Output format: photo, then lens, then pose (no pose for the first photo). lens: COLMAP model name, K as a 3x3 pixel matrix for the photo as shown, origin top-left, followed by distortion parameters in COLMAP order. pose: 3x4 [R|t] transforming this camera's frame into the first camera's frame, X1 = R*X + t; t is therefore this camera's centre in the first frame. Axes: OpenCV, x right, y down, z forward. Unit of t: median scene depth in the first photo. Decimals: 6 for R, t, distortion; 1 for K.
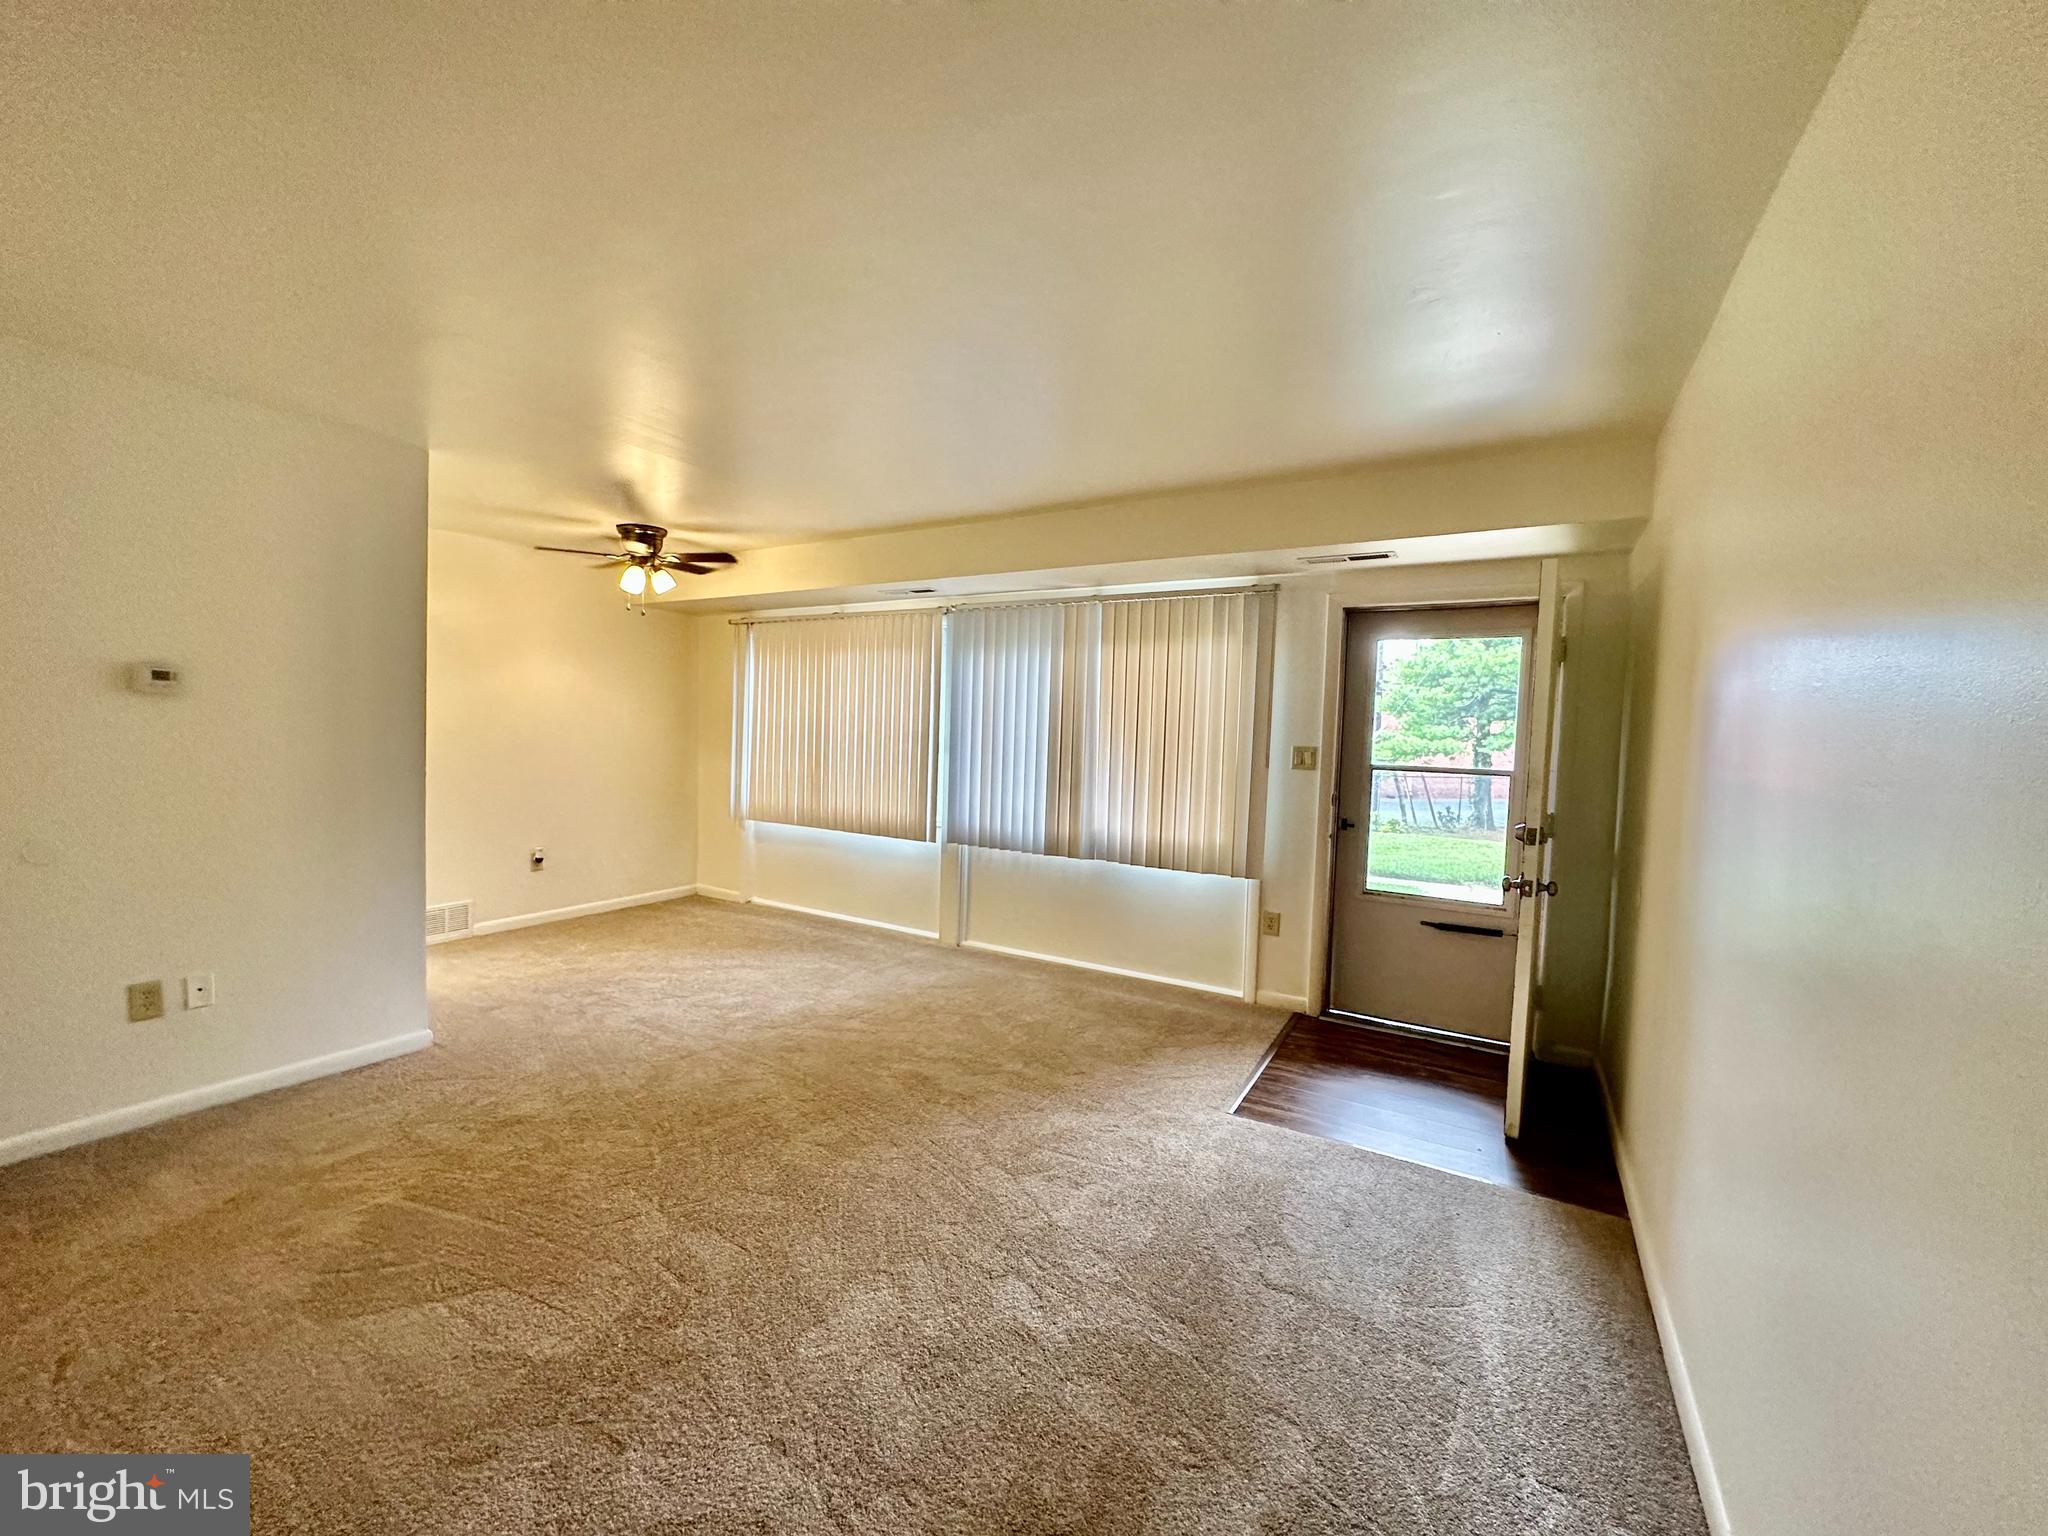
lens RADIAL K [[816.3, 0, 1024.0], [0, 816.3, 768.0], [0, 0, 1]] dist [-0.000717, -0.000375]
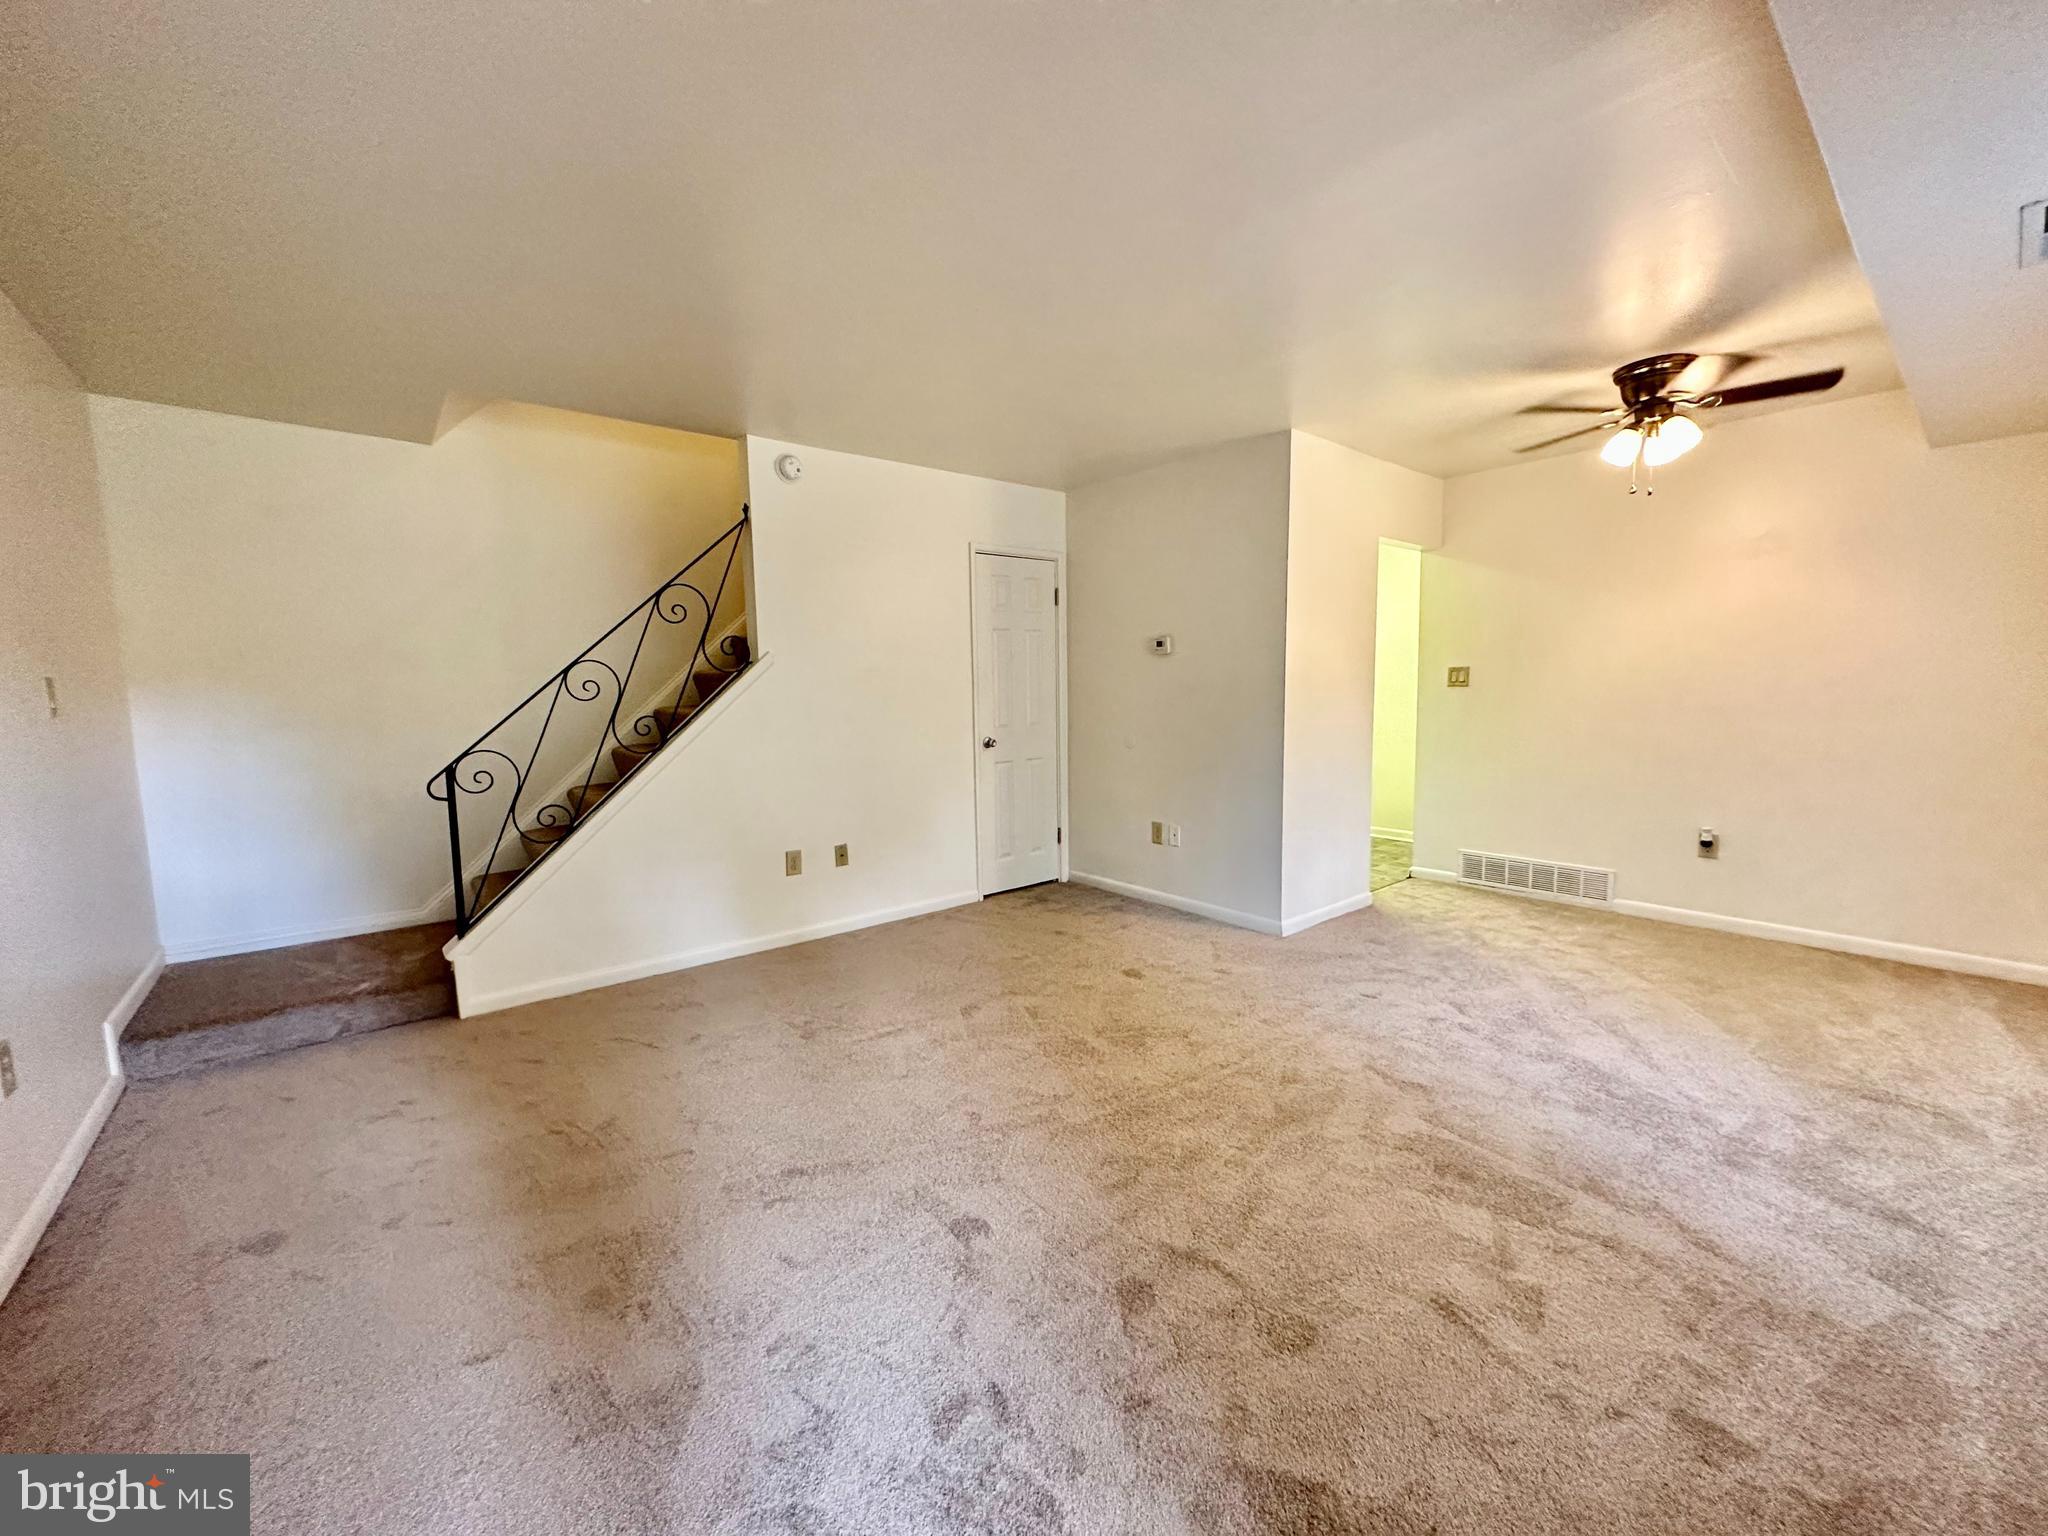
lens RADIAL K [[816.3, 0, 1024.0], [0, 816.3, 768.0], [0, 0, 1]] dist [-0.000717, -0.000375]
pose [[-0.333611, 0.075050, -0.939719, 0.443907], [-0.039792, 0.994817, 0.093577, -0.002731], [0.941871, 0.068612, -0.328896, 0.895204]]
